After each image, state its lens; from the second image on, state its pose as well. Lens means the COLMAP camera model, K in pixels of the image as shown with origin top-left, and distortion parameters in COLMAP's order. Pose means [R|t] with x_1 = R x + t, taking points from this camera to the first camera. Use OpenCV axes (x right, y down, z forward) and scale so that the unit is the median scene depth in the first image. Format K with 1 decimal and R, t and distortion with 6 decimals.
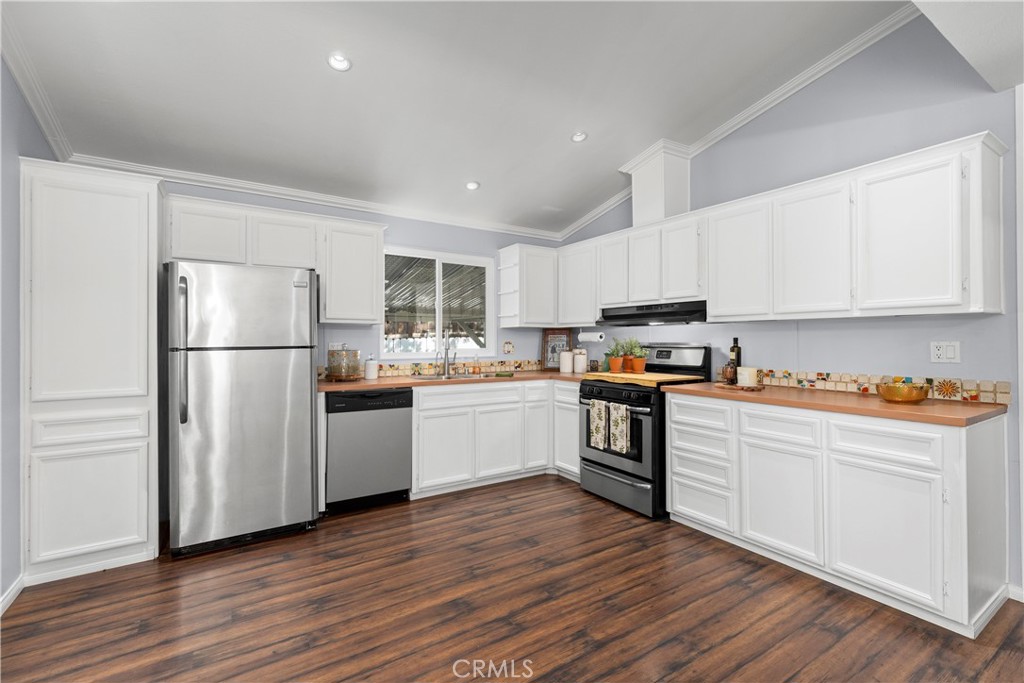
lens RADIAL K [[458.3, 0, 512.8], [0, 458.3, 334.1], [0, 0, 1]] dist [0.008098, -0.001471]
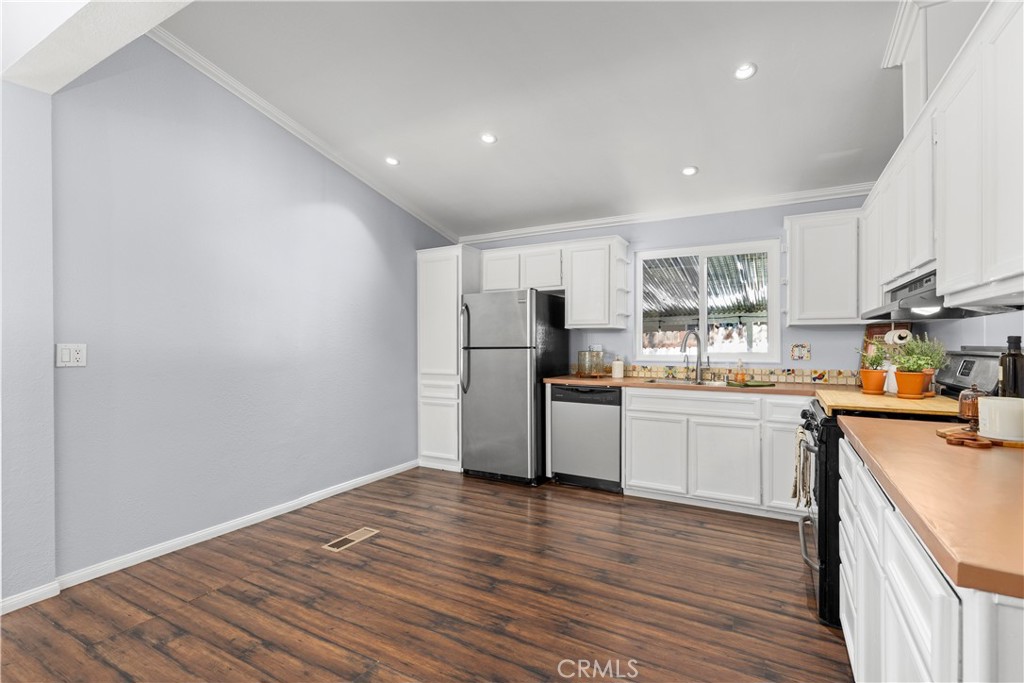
lens RADIAL K [[458.3, 0, 513.5], [0, 458.3, 346.5], [0, 0, 1]] dist [0.008098, -0.001471]
pose [[0.471017, 0.004156, -0.882114, 0.755686], [0.011733, 0.999871, 0.010975, 0.009994], [0.882046, -0.015519, 0.470907, 0.367189]]
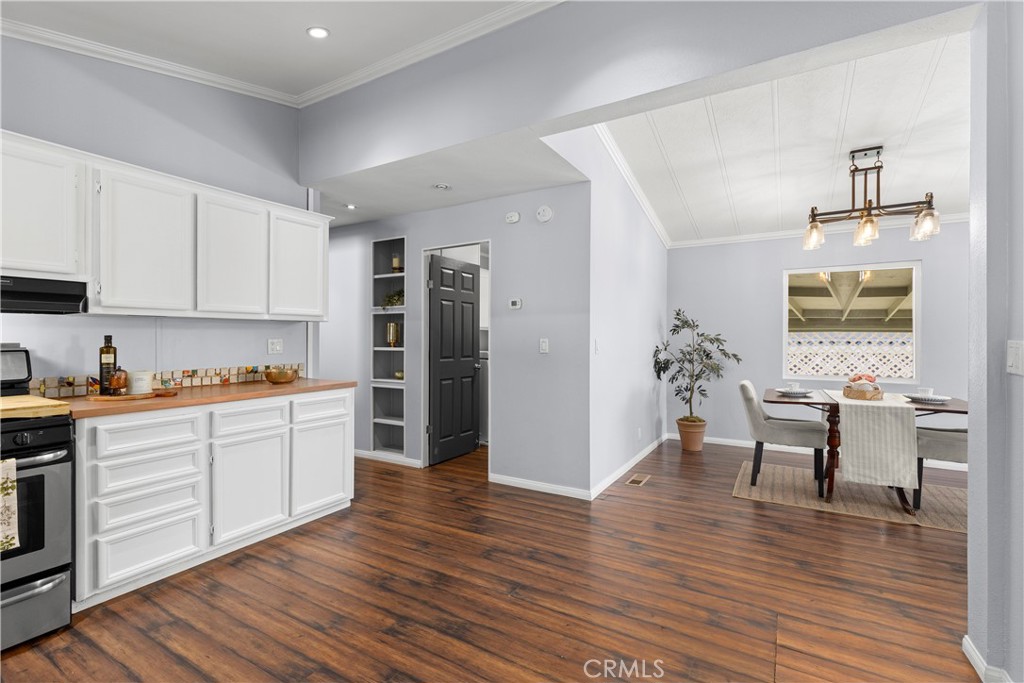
lens RADIAL K [[458.3, 0, 523.2], [0, 458.3, 336.3], [0, 0, 1]] dist [0.008098, -0.001471]
pose [[-0.461231, 0.003558, 0.887273, -0.609296], [-0.007849, 0.999936, -0.008090, 0.010745], [-0.887245, -0.010696, -0.461174, 0.844115]]
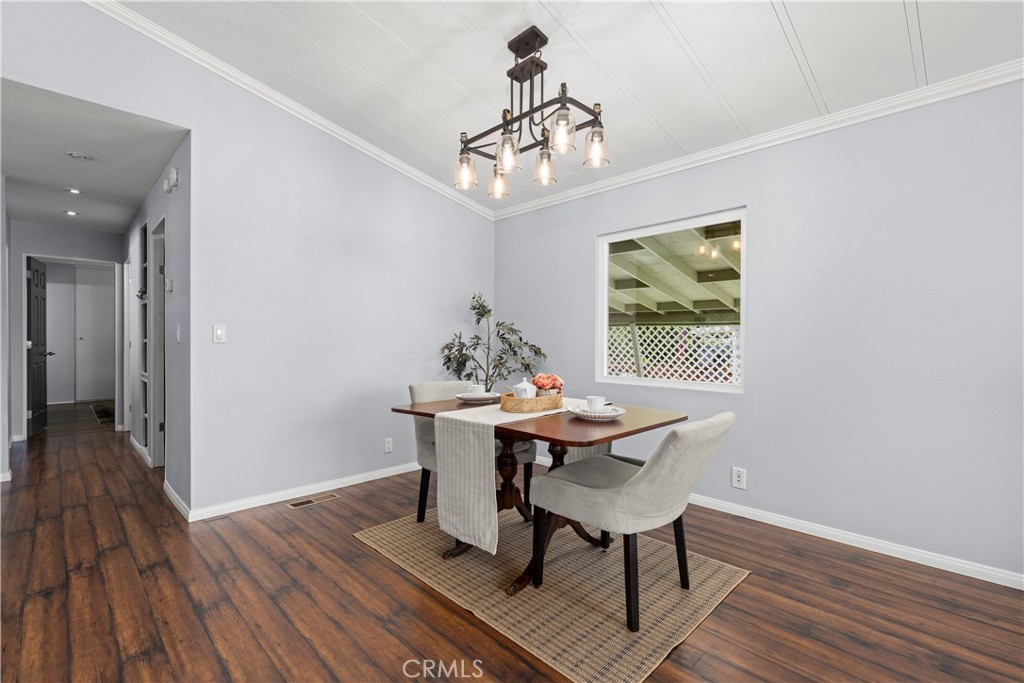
lens RADIAL K [[458.3, 0, 521.4], [0, 458.3, 343.9], [0, 0, 1]] dist [0.008098, -0.001471]
pose [[-0.221063, -0.011725, 0.975189, -0.748076], [-0.006122, 0.999925, 0.010635, 0.033656], [-0.975240, -0.003619, -0.221118, -0.405910]]
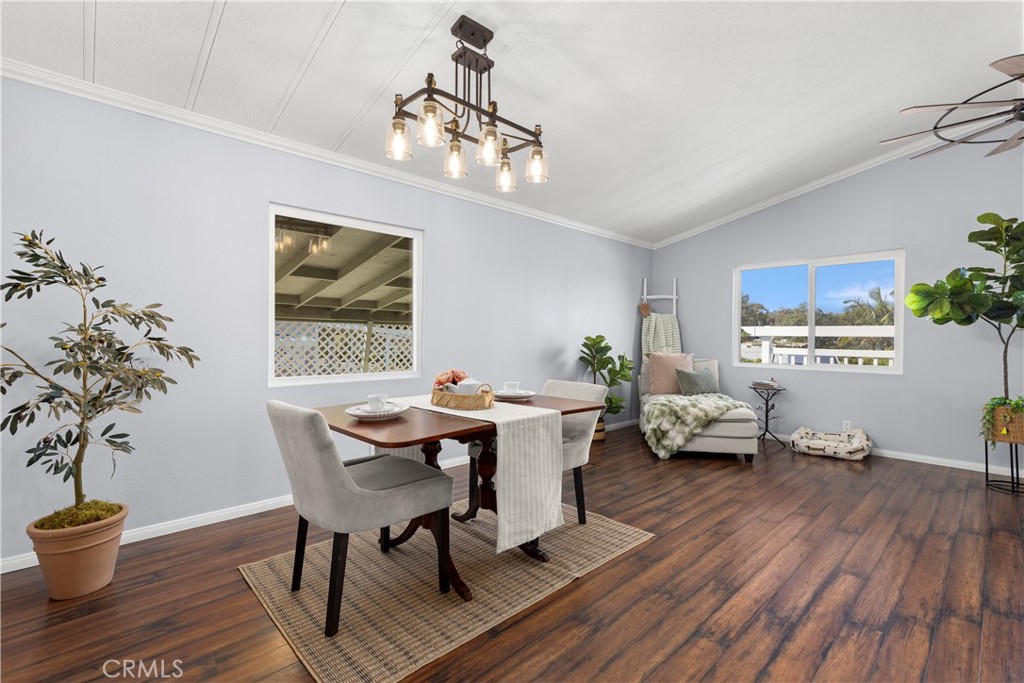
lens RADIAL K [[458.3, 0, 514.7], [0, 458.3, 341.6], [0, 0, 1]] dist [0.008098, -0.001471]
pose [[-0.982251, -0.002716, -0.187551, 0.175336], [-0.003376, 0.999989, 0.003199, 0.044001], [0.187541, 0.003775, -0.982250, 0.244140]]
